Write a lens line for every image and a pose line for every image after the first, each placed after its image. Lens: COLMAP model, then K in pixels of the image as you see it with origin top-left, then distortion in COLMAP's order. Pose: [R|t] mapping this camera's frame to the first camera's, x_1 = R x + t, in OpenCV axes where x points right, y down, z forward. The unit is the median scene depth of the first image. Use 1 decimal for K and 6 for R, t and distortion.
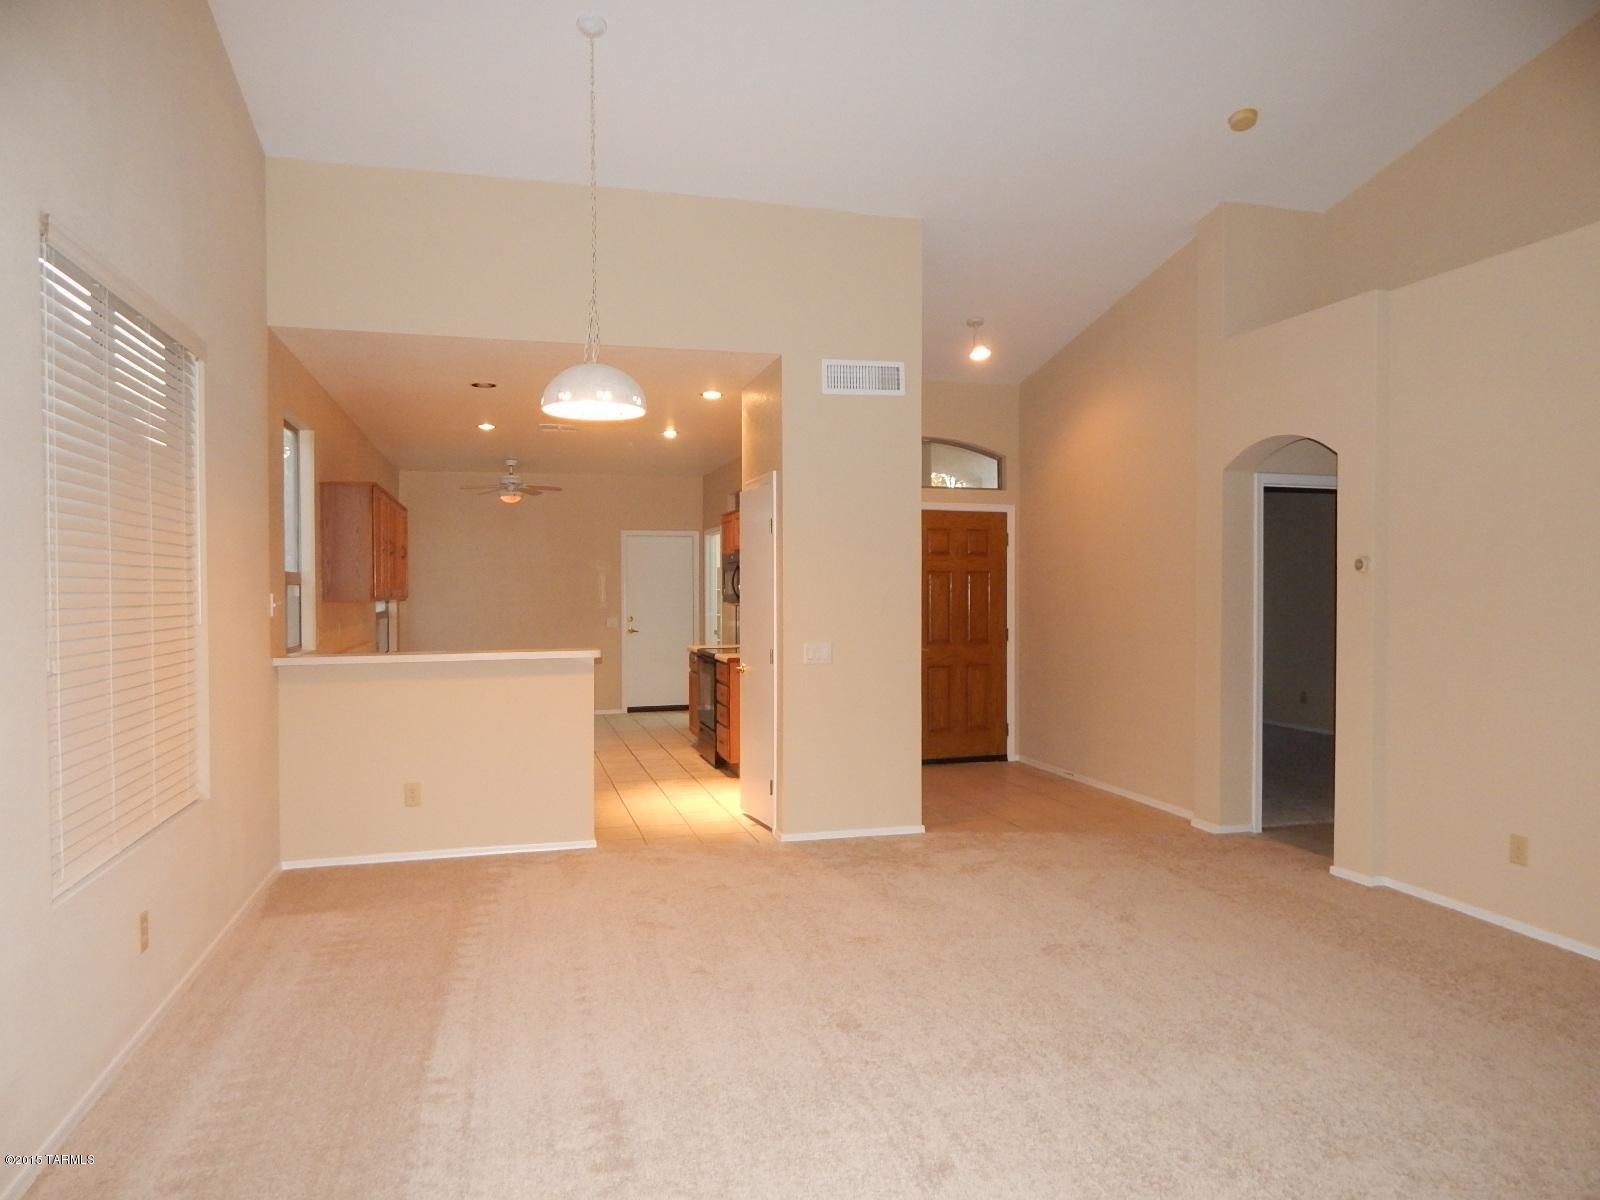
lens RADIAL K [[1047.5, 0, 800.0], [0, 1047.5, 600.0], [0, 0, 1]] dist [0.001131, -0.030579]
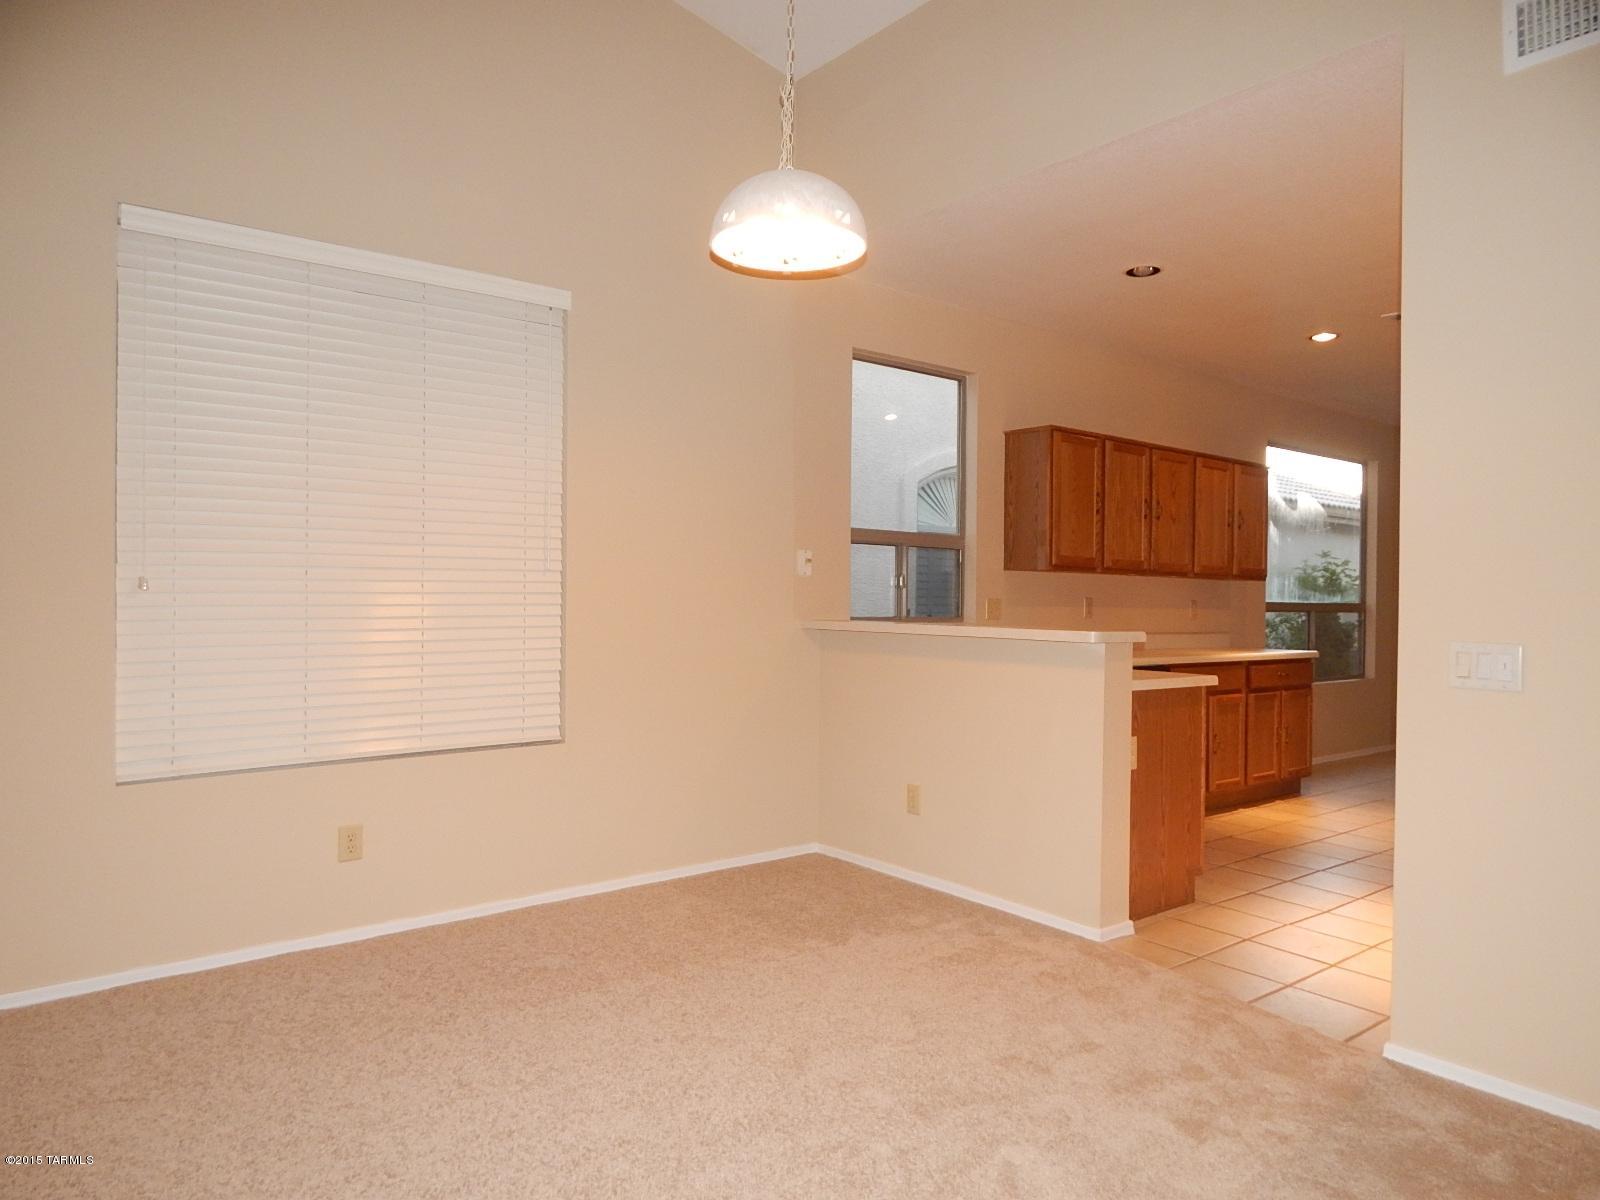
lens RADIAL K [[1047.5, 0, 800.0], [0, 1047.5, 600.0], [0, 0, 1]] dist [0.001131, -0.030579]
pose [[0.404525, 0.009742, -0.914475, 0.345362], [-0.030261, 0.999538, -0.002738, 0.043681], [0.914026, 0.028780, 0.404633, 0.649998]]
